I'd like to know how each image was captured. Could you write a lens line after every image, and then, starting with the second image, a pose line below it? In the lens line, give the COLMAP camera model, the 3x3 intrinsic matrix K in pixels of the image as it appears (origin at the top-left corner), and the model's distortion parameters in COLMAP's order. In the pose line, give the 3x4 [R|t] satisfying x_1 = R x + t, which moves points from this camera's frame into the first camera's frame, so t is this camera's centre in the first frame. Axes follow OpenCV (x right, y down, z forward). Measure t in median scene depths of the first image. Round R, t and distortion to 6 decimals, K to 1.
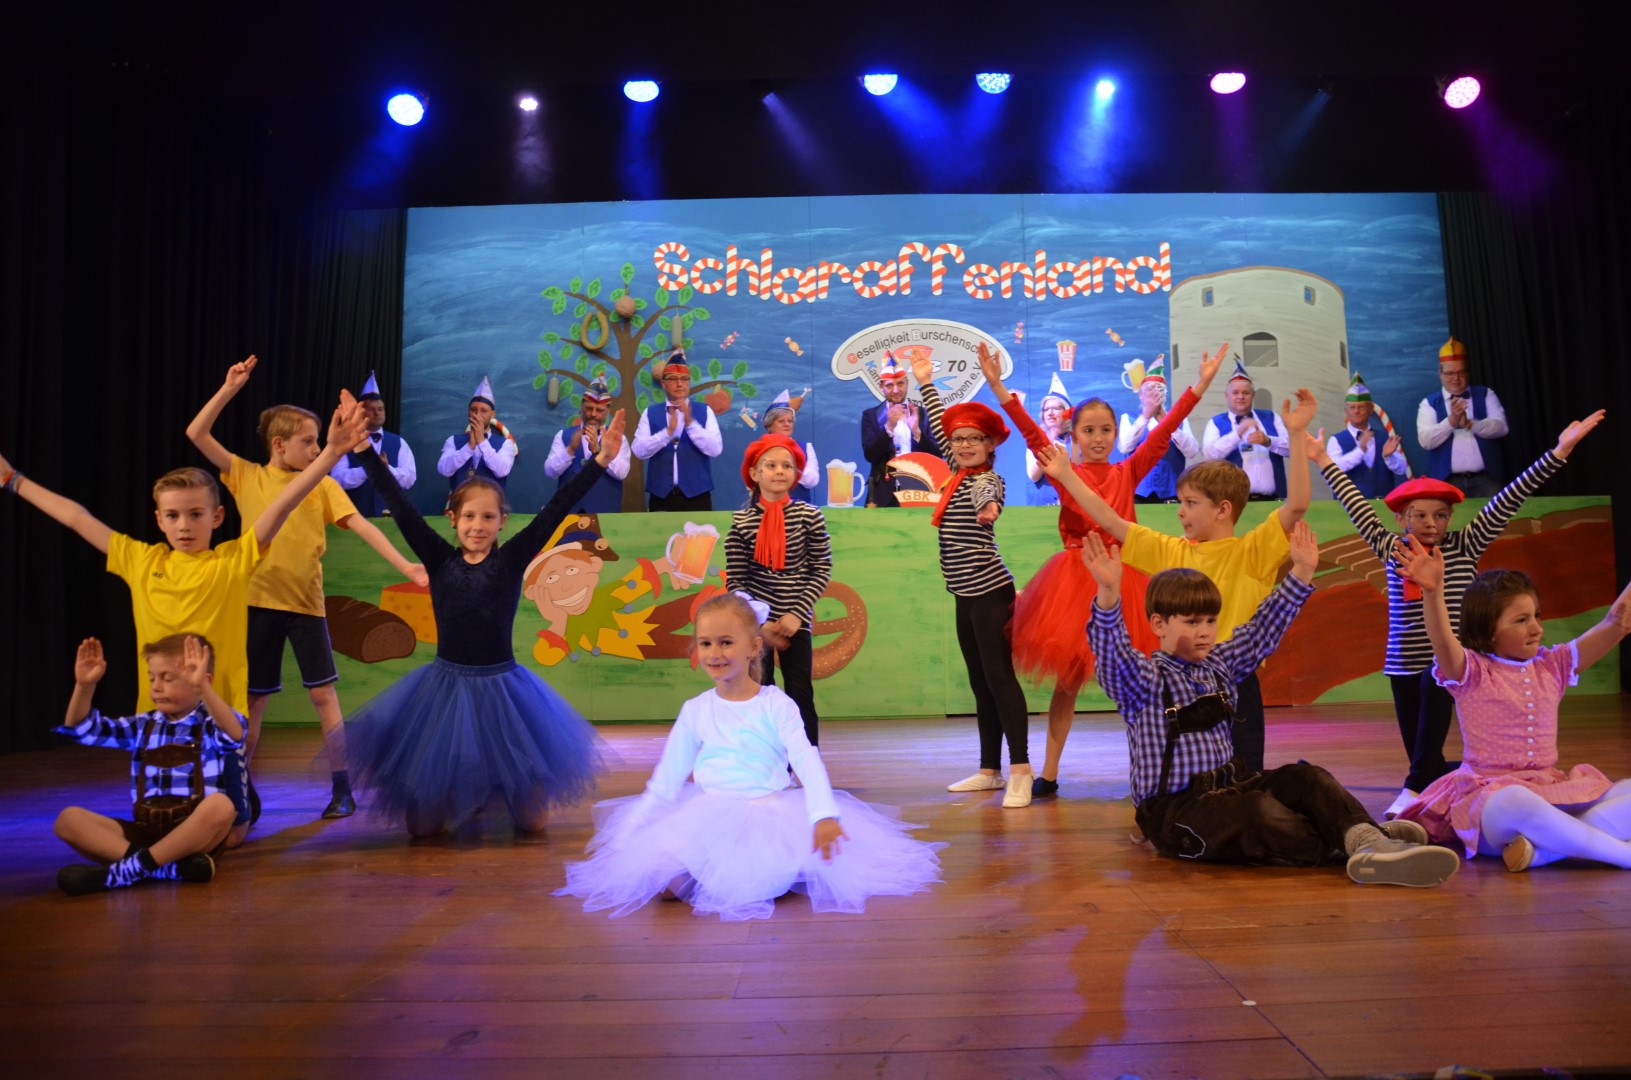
lens RADIAL K [[1307.5, 0, 849.4], [0, 1307.5, 528.6], [0, 0, 1]] dist [-0.158190, 0.120358]
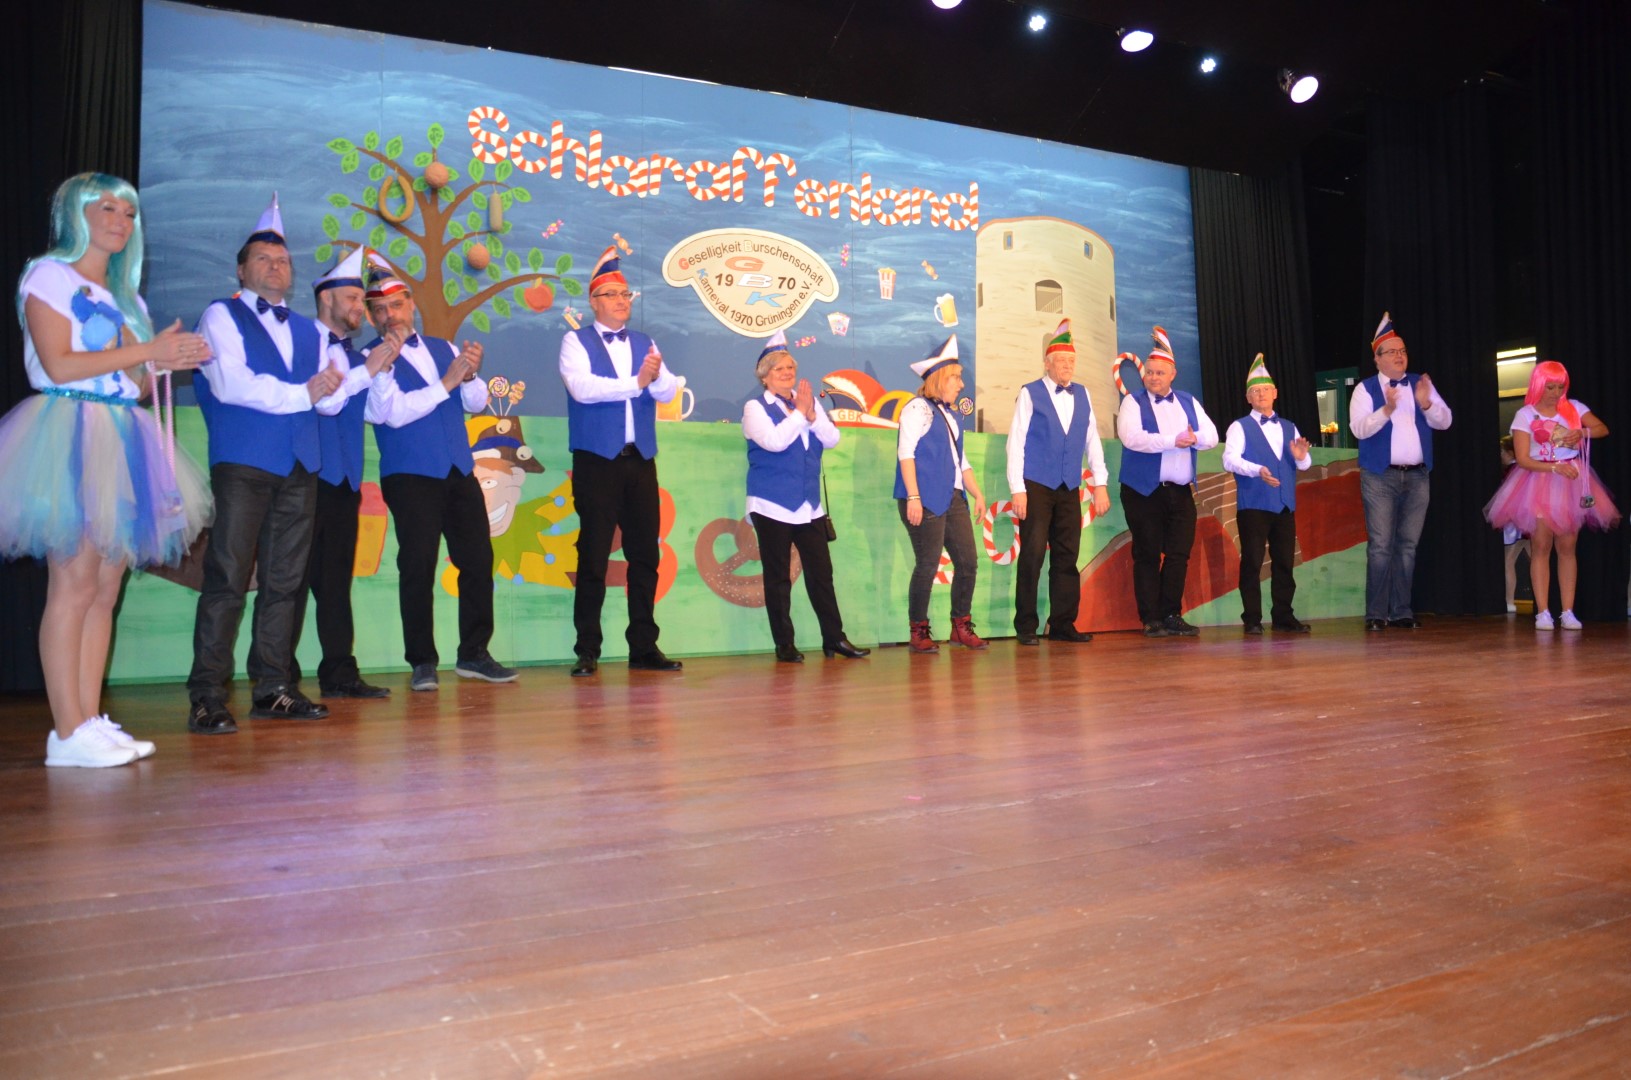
lens RADIAL K [[1307.5, 0, 882.1], [0, 1307.5, 539.1], [0, 0, 1]] dist [-0.158190, 0.120358]
pose [[0.876267, 0.011163, 0.481697, -0.313294], [-0.037757, 0.998248, 0.045551, 0.016777], [-0.480344, -0.058102, 0.875153, 0.120784]]
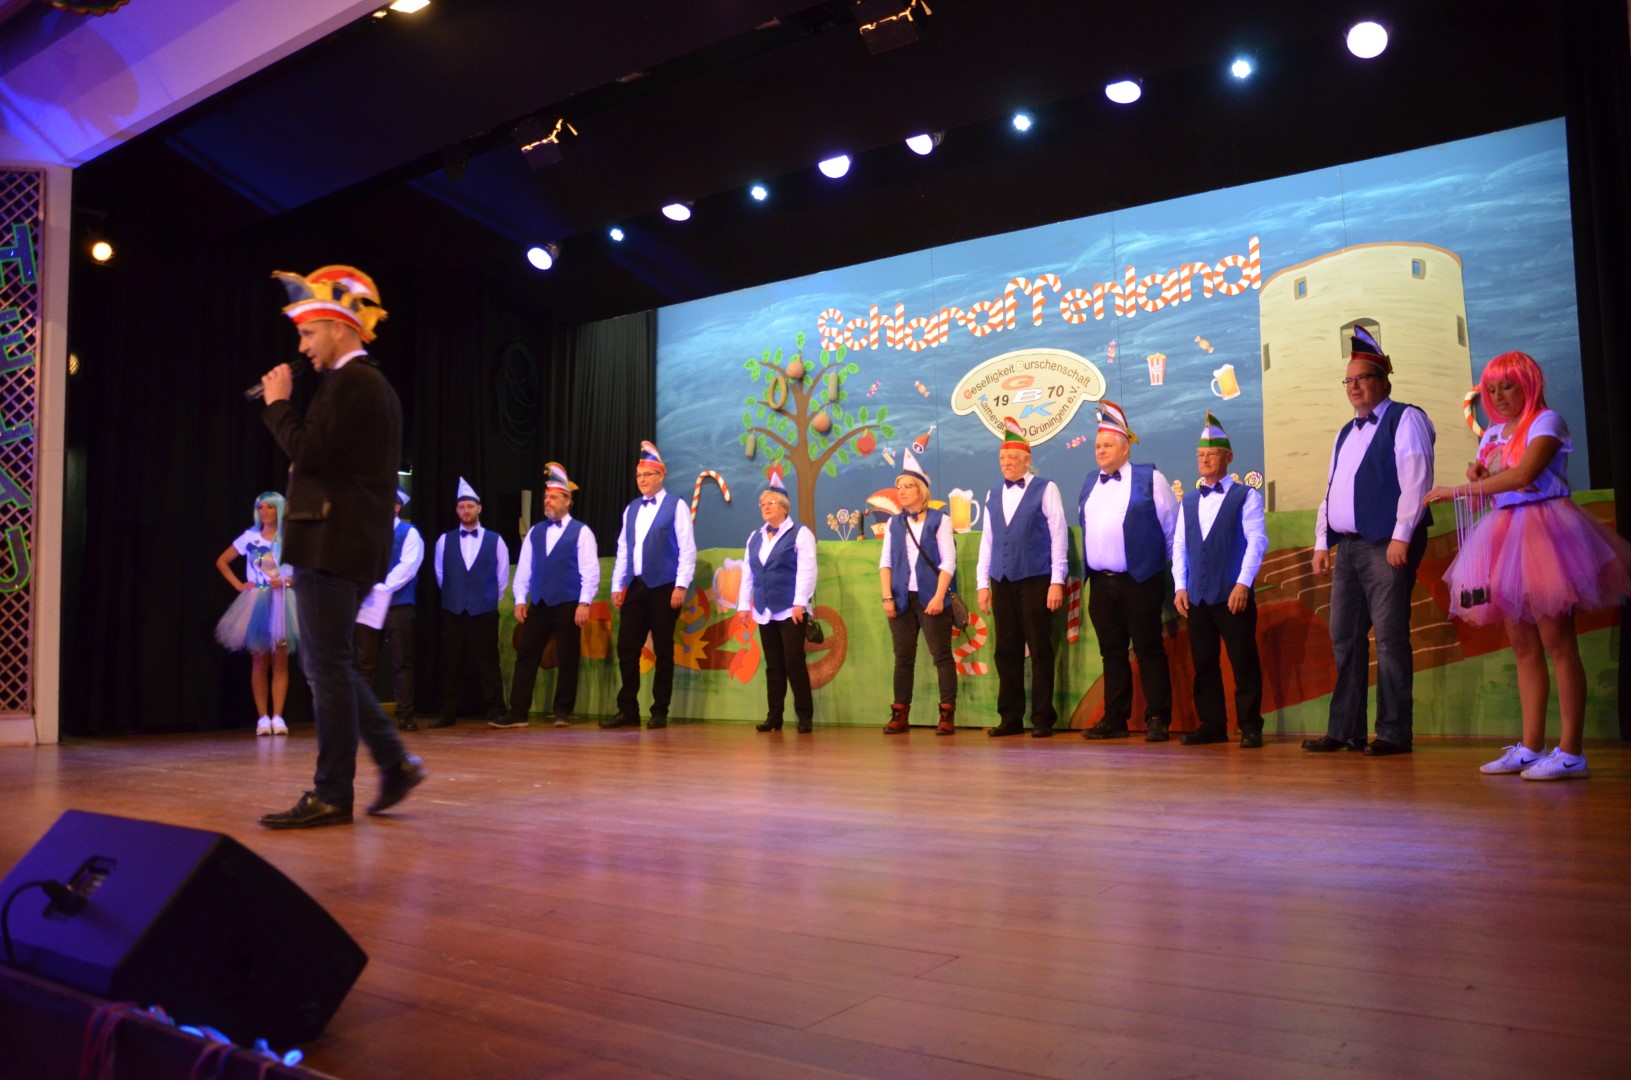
lens RADIAL K [[1307.5, 0, 829.0], [0, 1307.5, 528.2], [0, 0, 1]] dist [-0.158190, 0.120358]
pose [[0.808495, -0.043189, -0.586916, 0.539041], [0.042870, 0.998976, -0.014457, -0.008816], [0.586939, -0.013472, 0.809519, 0.055091]]
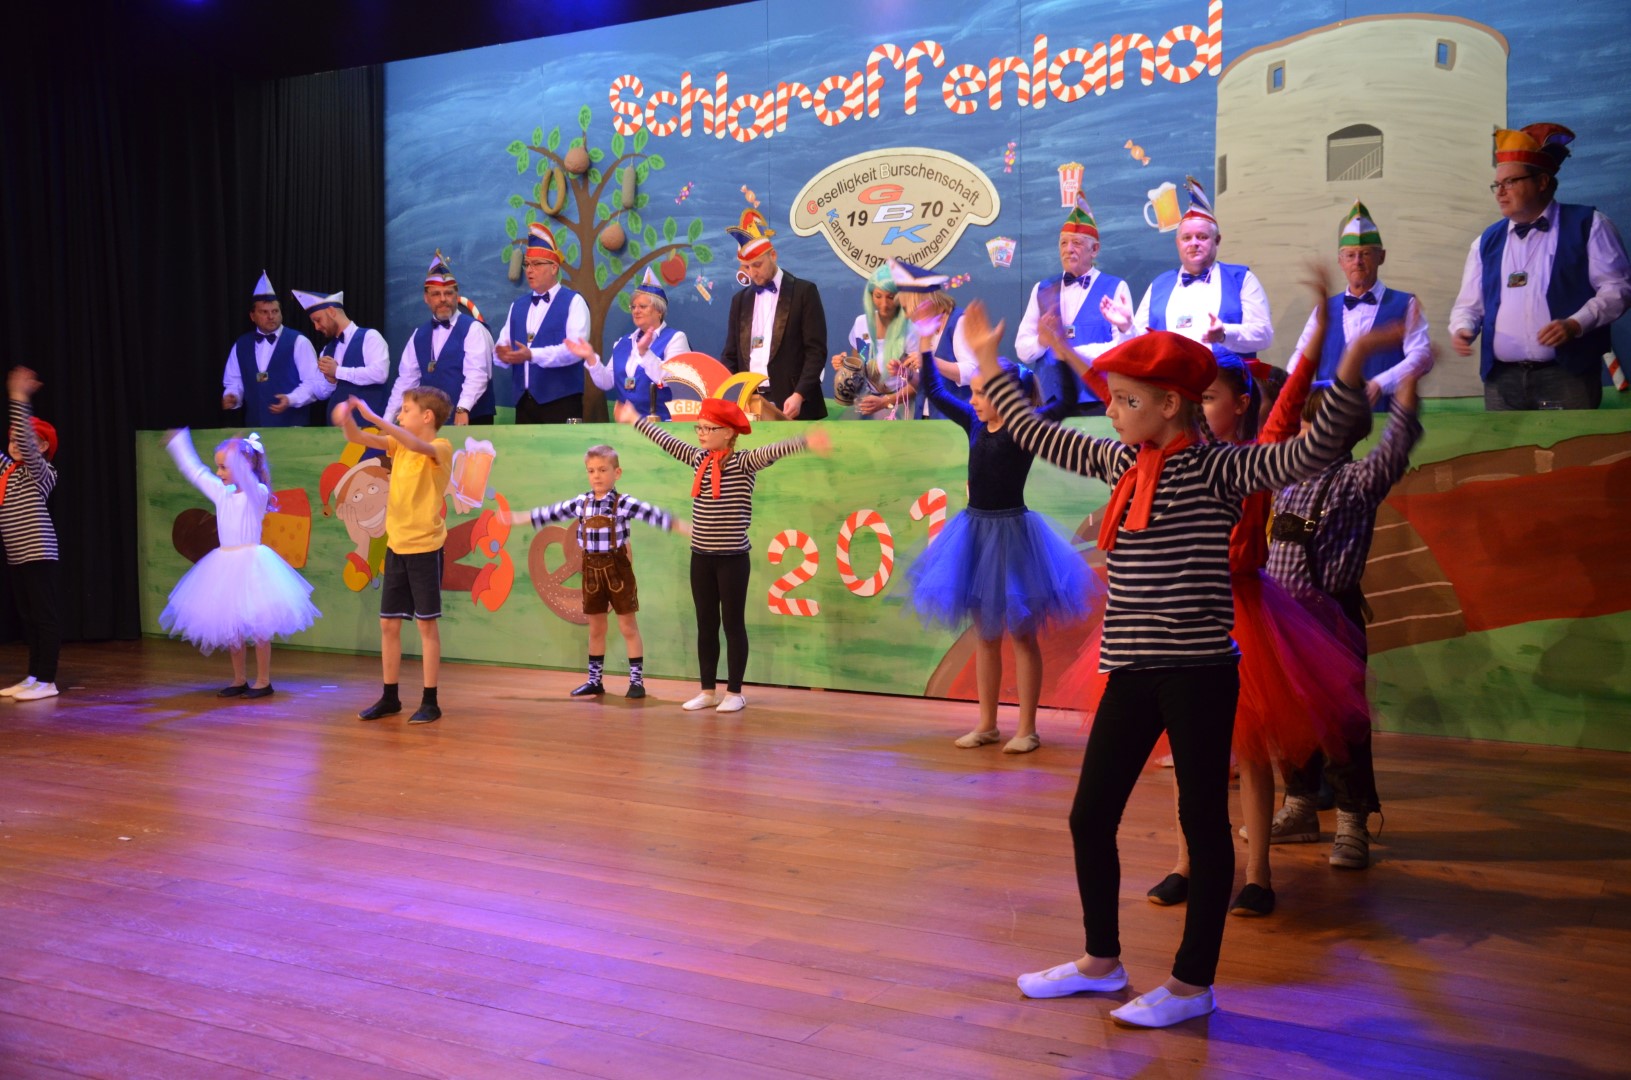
lens RADIAL K [[1669.9, 0, 829.1], [0, 1669.9, 521.8], [0, 0, 1]] dist [0.003345, 0.000000]
pose [[0.859001, 0.037956, -0.510564, 0.530510], [0.023202, 0.993337, 0.112883, -0.055936], [0.511447, -0.108813, 0.852398, 0.128779]]
